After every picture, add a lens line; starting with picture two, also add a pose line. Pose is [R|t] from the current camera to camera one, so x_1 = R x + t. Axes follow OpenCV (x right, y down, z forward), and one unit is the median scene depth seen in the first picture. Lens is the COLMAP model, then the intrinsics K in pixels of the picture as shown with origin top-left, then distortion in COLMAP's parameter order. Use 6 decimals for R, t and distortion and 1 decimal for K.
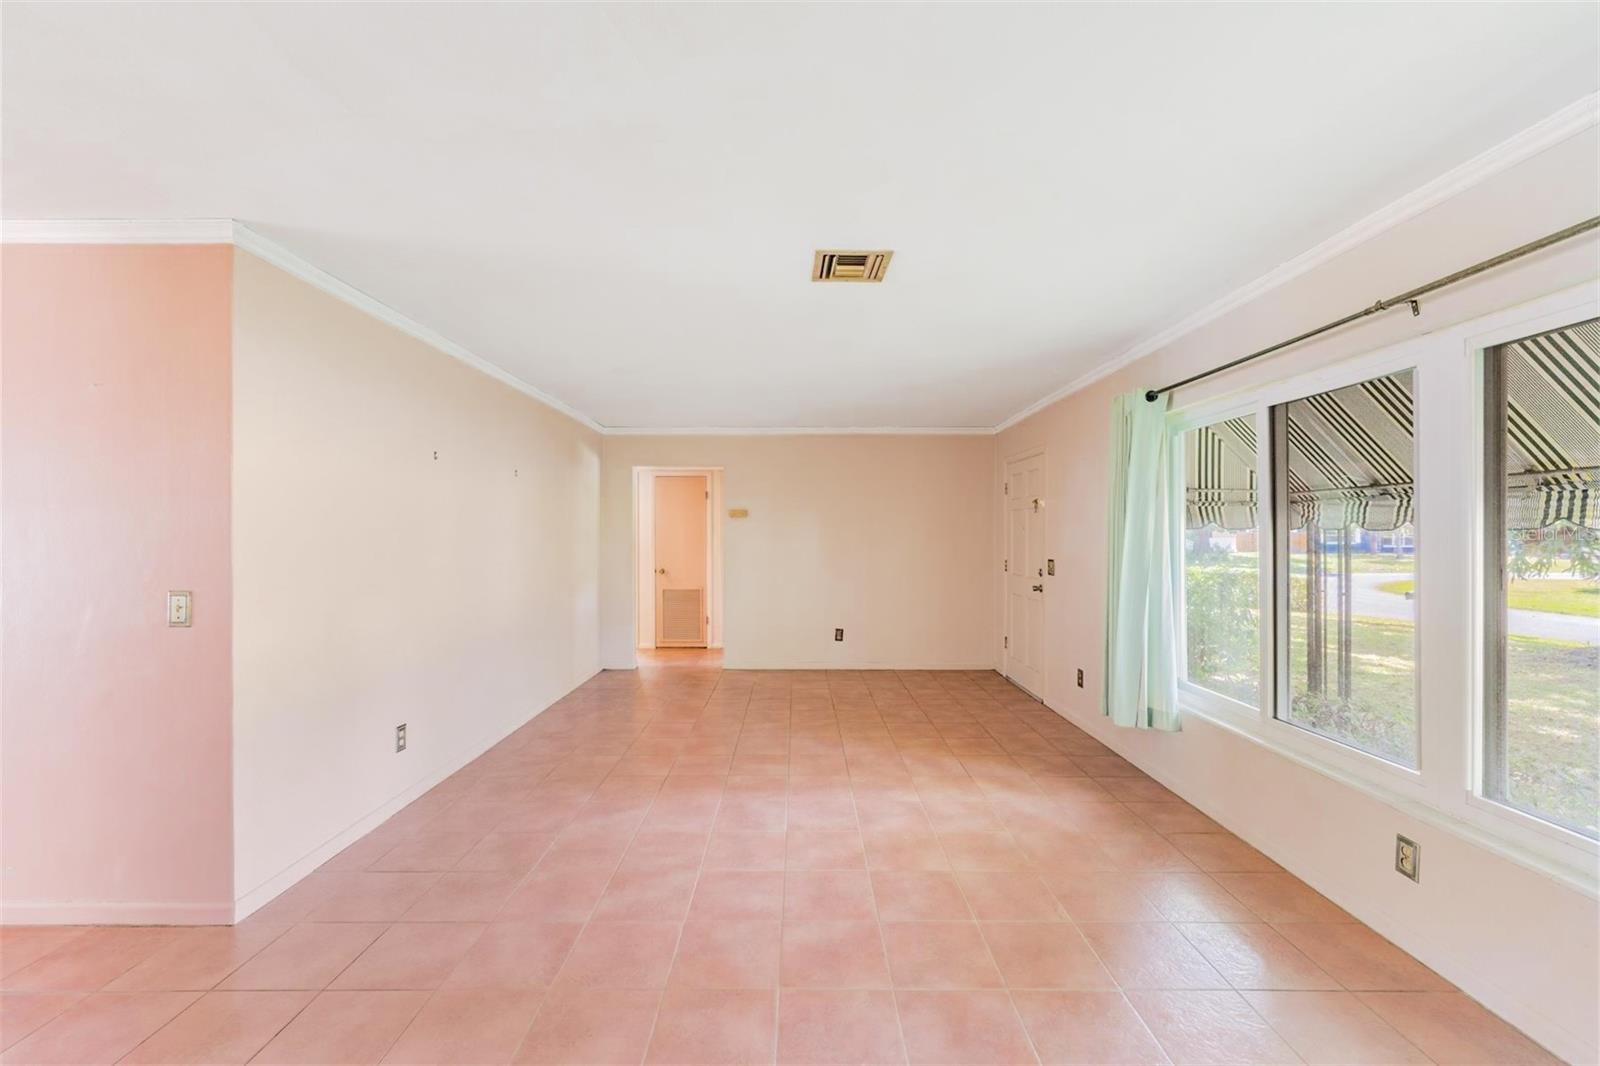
lens RADIAL K [[644.8, 0, 797.4], [0, 644.8, 542.2], [0, 0, 1]] dist [-0.004286, 0.000462]
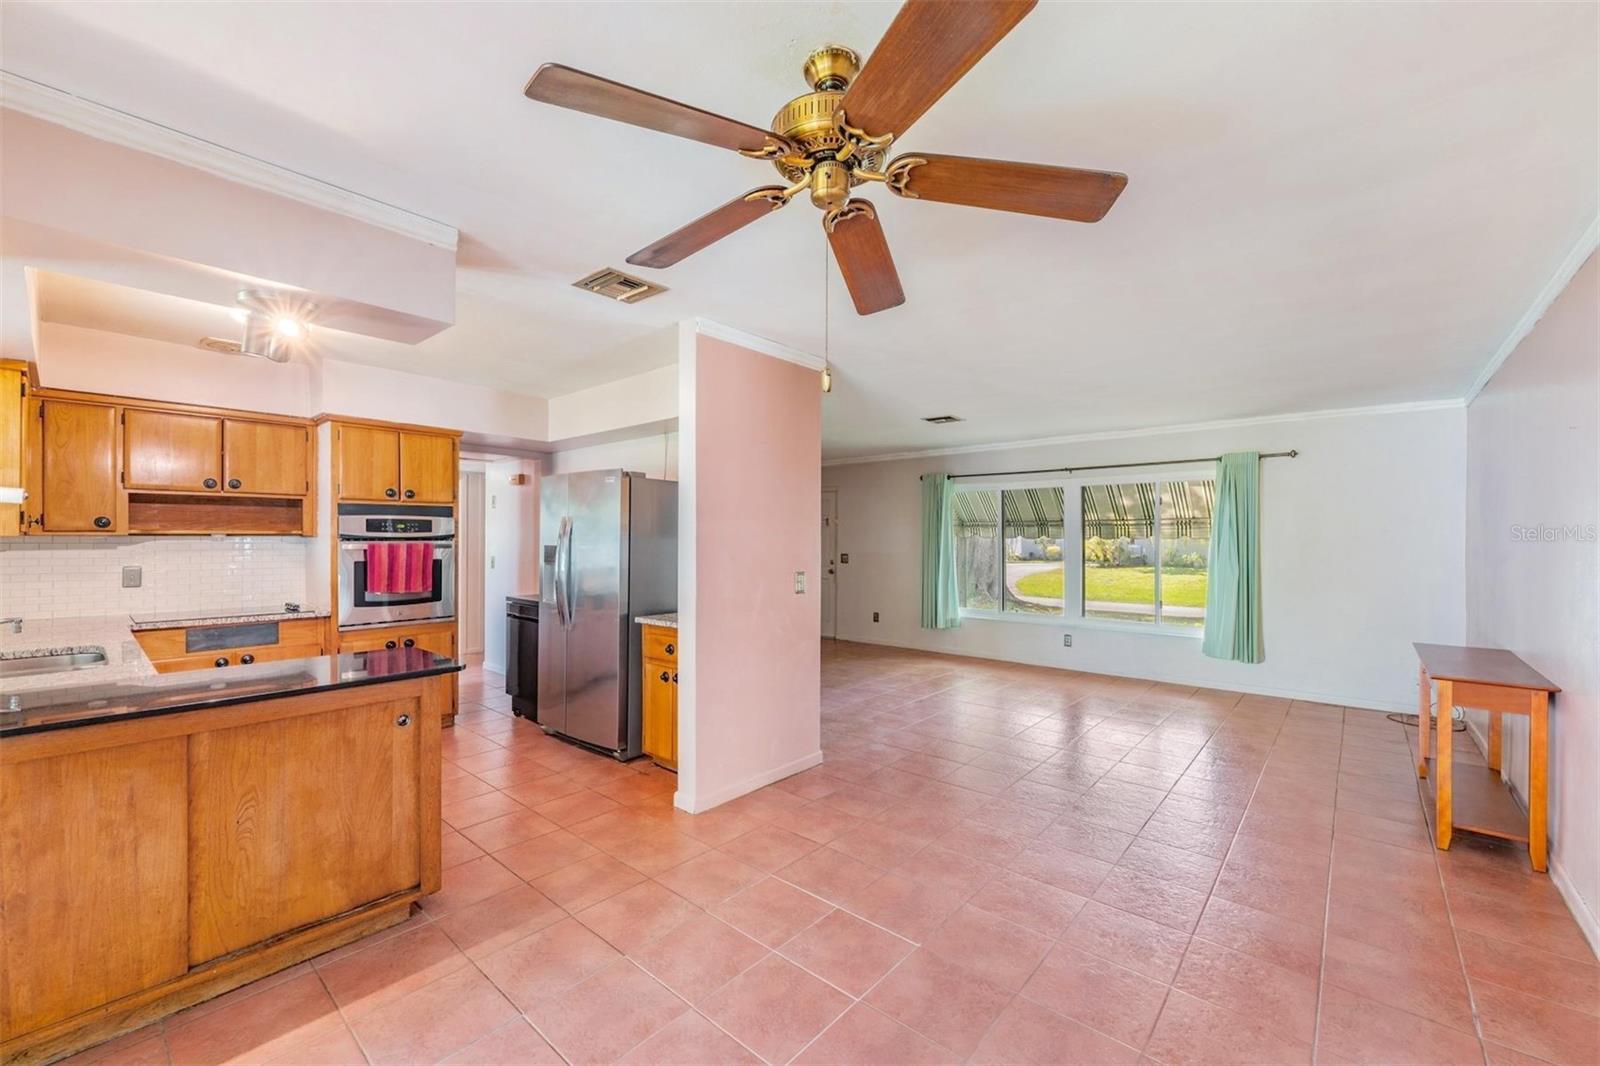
lens RADIAL K [[644.8, 0, 801.6], [0, 644.8, 536.9], [0, 0, 1]] dist [-0.004286, 0.000462]
pose [[0.654349, 0.006046, 0.756169, -2.194455], [-0.000031, 0.999968, -0.007968, -0.005194], [-0.756193, 0.005190, 0.654328, -0.099692]]
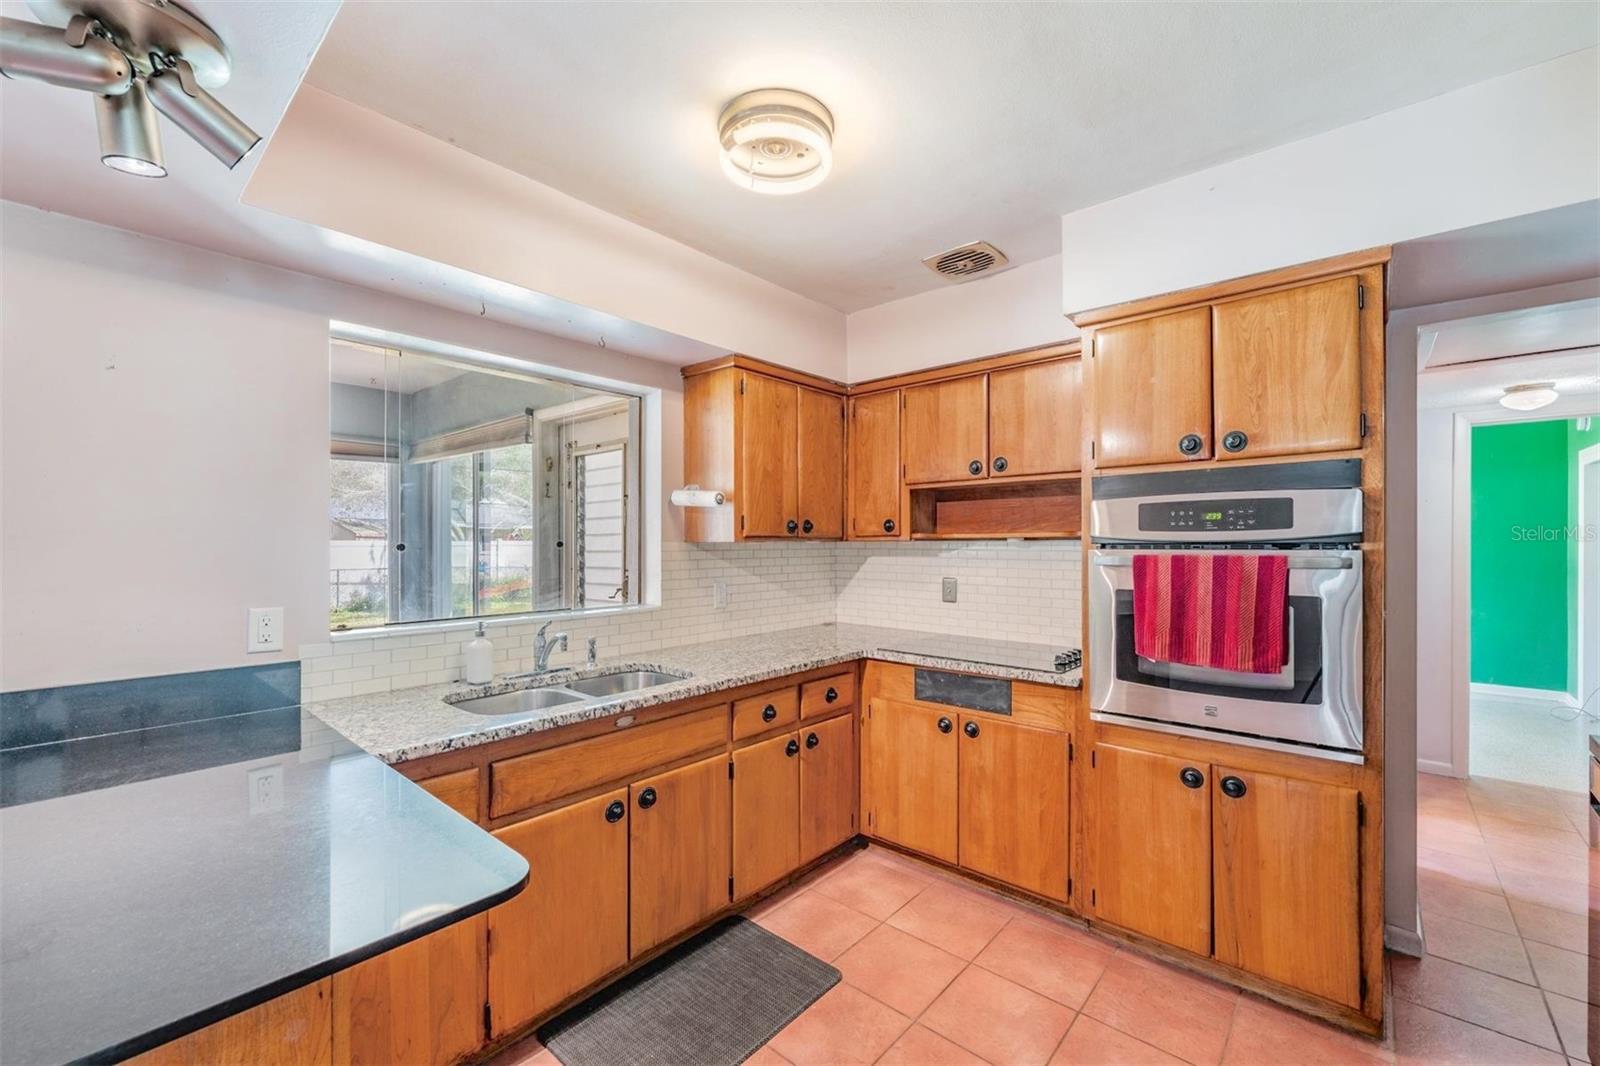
lens RADIAL K [[644.8, 0, 796.3], [0, 644.8, 544.3], [0, 0, 1]] dist [-0.004286, 0.000462]
pose [[0.749560, 0.003952, -0.661924, -1.392846], [-0.004387, 0.999990, 0.001004, -0.013875], [0.661922, 0.002152, 0.749570, 1.032439]]
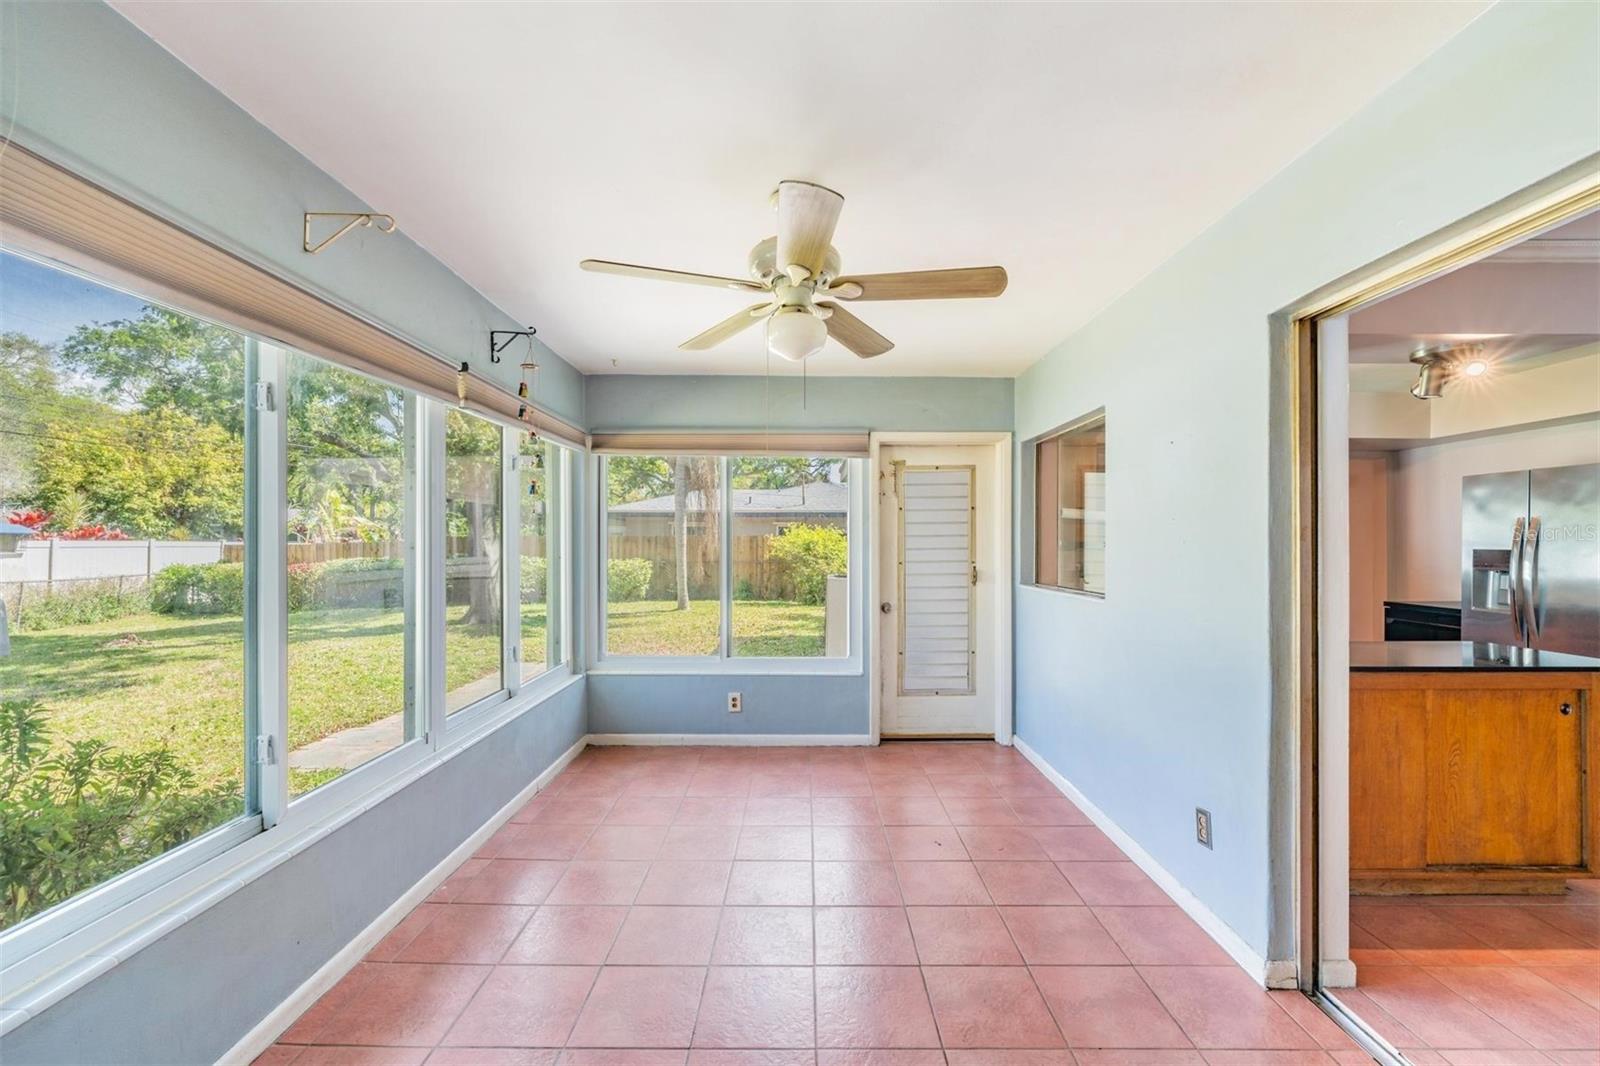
lens RADIAL K [[644.8, 0, 793.3], [0, 644.8, 539.7], [0, 0, 1]] dist [-0.004286, 0.000462]
pose [[0.999926, 0.000217, -0.012172, -3.115324], [-0.000354, 0.999937, -0.011236, -0.001202], [0.012168, 0.011240, 0.999863, -0.078948]]
